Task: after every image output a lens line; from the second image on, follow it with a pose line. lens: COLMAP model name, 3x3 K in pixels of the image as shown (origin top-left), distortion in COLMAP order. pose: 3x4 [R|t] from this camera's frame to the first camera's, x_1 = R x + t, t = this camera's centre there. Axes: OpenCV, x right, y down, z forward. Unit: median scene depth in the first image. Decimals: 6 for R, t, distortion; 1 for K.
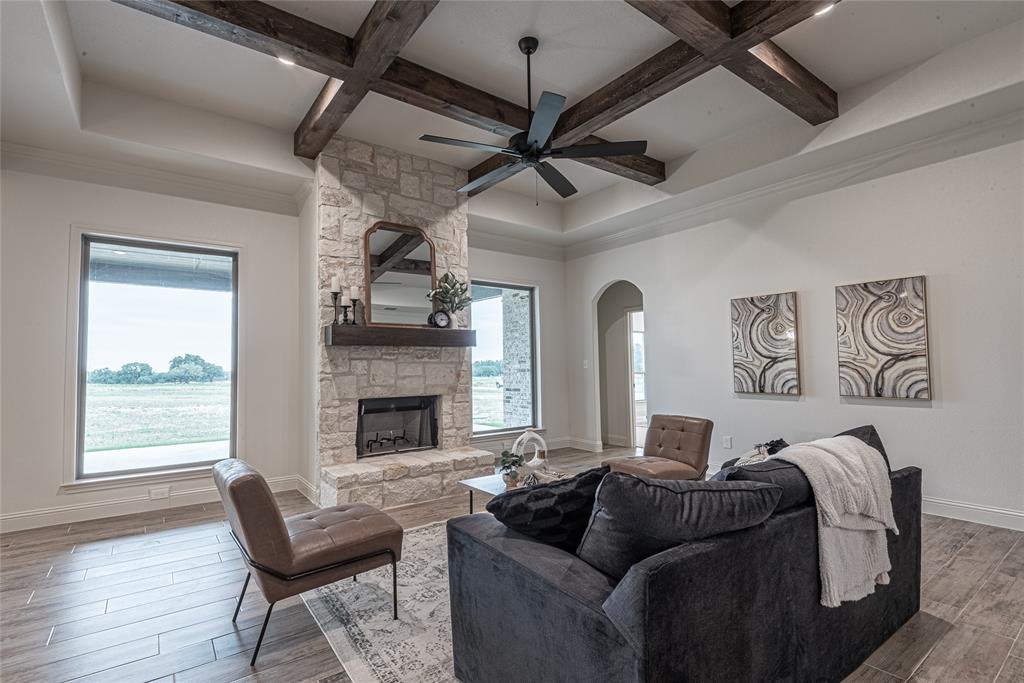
lens RADIAL K [[480.3, 0, 504.9], [0, 480.3, 344.1], [0, 0, 1]] dist [0.044850, -0.039982]
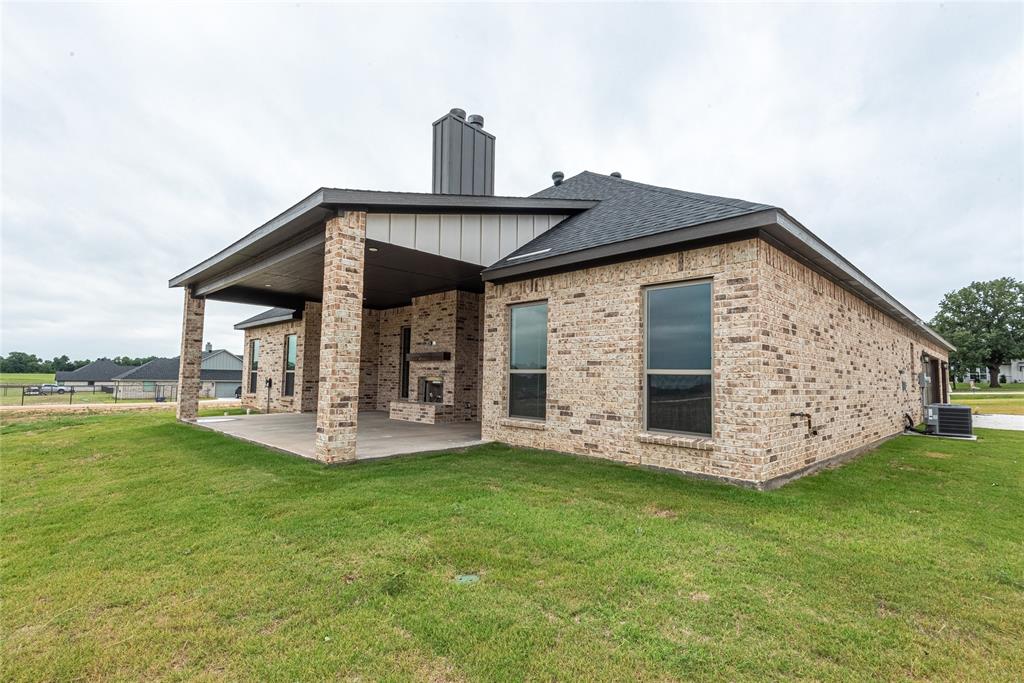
lens RADIAL K [[480.3, 0, 504.9], [0, 480.3, 344.1], [0, 0, 1]] dist [0.044850, -0.039982]
pose [[-0.141550, 0.082403, 0.986496, -2.759124], [-0.065080, 0.993599, -0.092334, 0.151446], [-0.987790, -0.077271, -0.135281, 1.233825]]
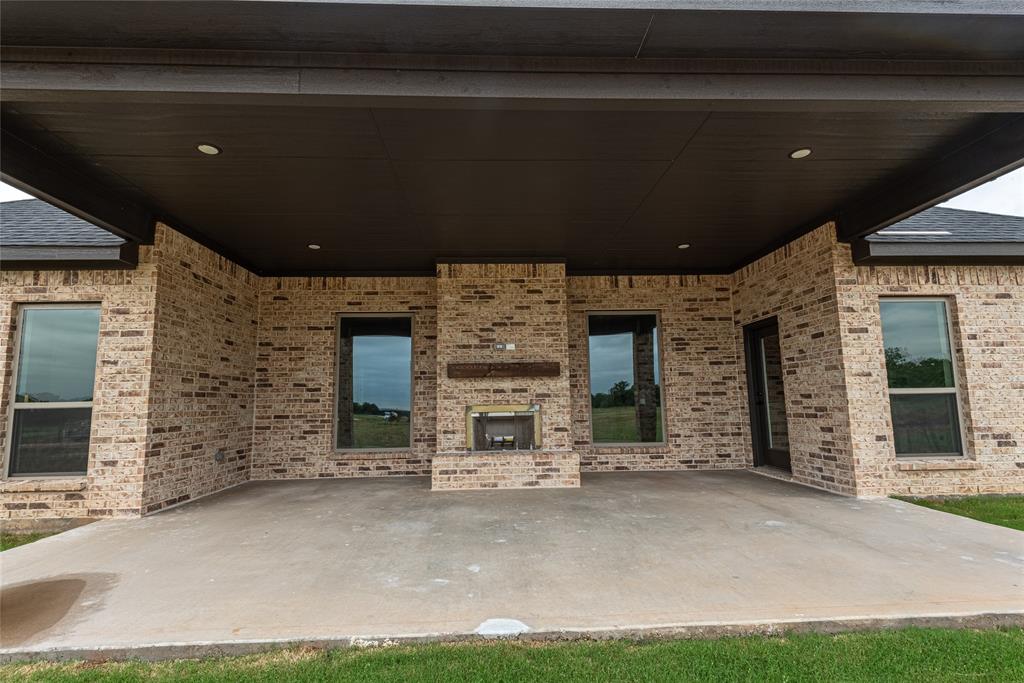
lens RADIAL K [[471.2, 0, 508.8], [0, 471.2, 344.3], [0, 0, 1]] dist [0.021705, -0.013759]
pose [[-0.825799, 0.093172, 0.556215, -1.166220], [-0.000951, 0.986027, -0.166583, 0.168820], [-0.563964, -0.138092, -0.814171, 2.339162]]
